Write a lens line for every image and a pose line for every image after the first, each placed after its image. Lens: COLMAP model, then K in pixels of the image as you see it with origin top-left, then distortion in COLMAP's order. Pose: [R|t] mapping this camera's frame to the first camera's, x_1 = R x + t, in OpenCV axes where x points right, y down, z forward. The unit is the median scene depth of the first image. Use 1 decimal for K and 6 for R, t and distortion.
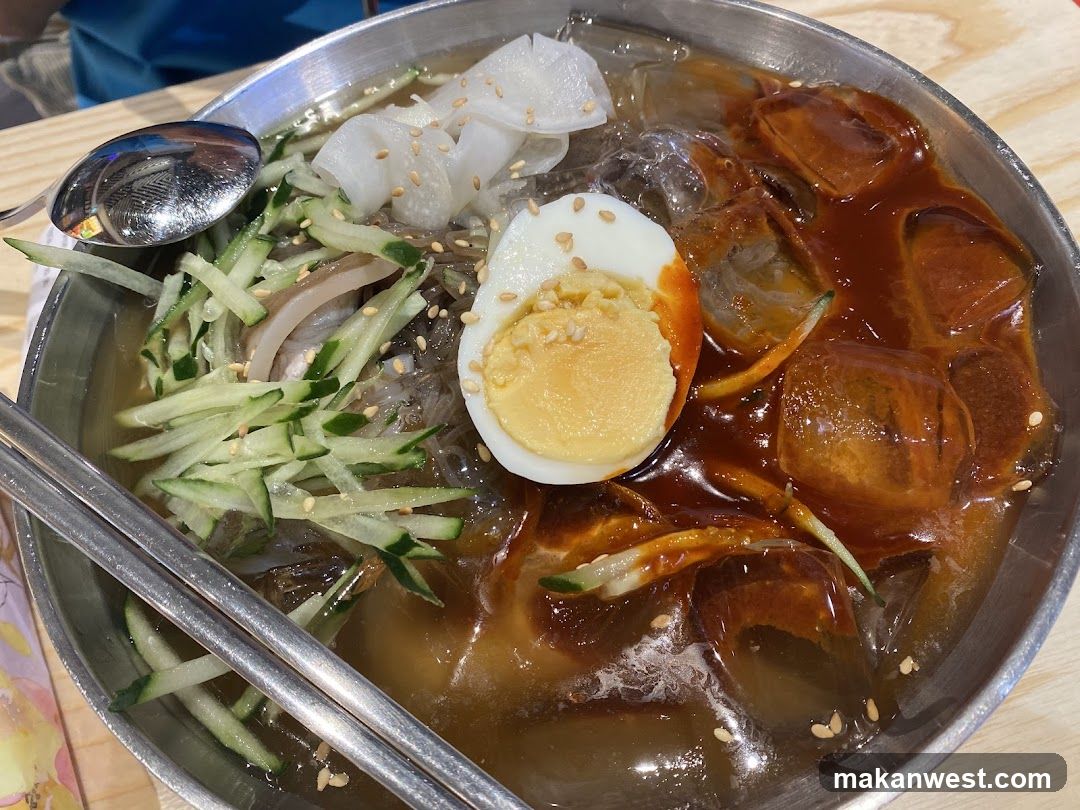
lens RADIAL K [[712.5, 0, 540.0], [0, 712.5, 405.0], [0, 0, 1]] dist [0.074415, -0.157342]
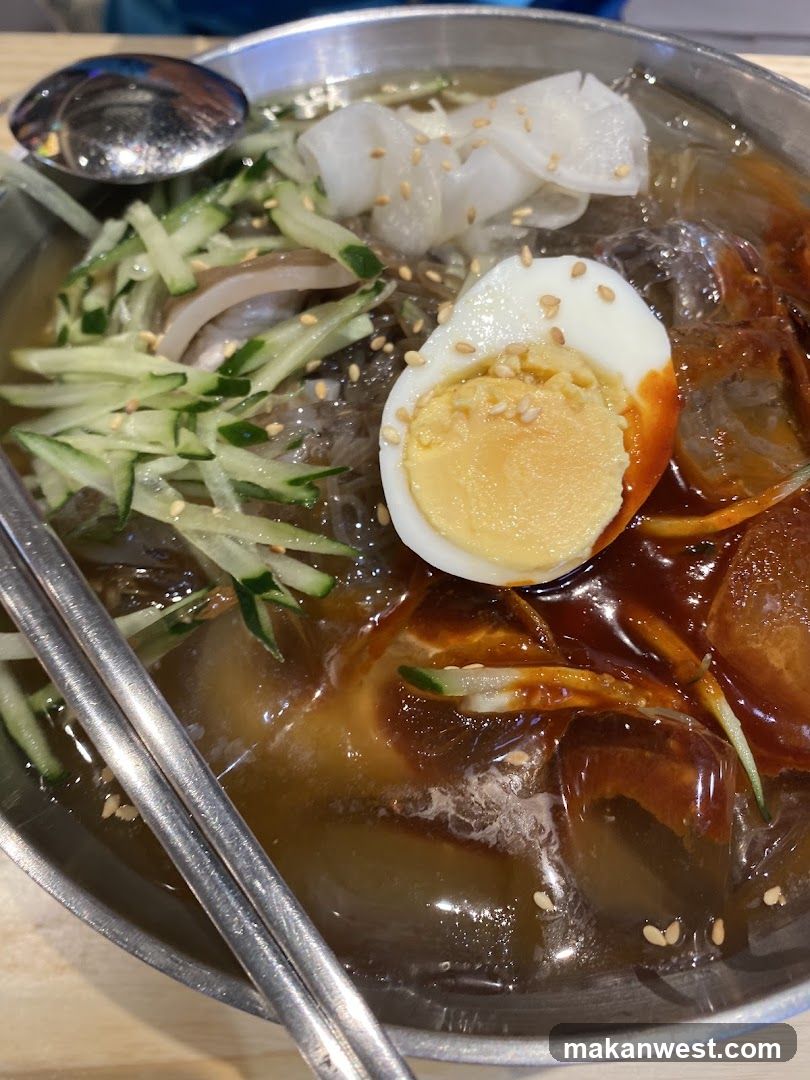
lens RADIAL K [[712.5, 0, 405.0], [0, 712.5, 540.0], [0, 0, 1]] dist [0.074415, -0.157342]
pose [[0.949935, 0.305751, -0.064346, 0.012375], [-0.299949, 0.950052, 0.086207, 0.013534], [0.087490, -0.062591, 0.994197, 0.124405]]
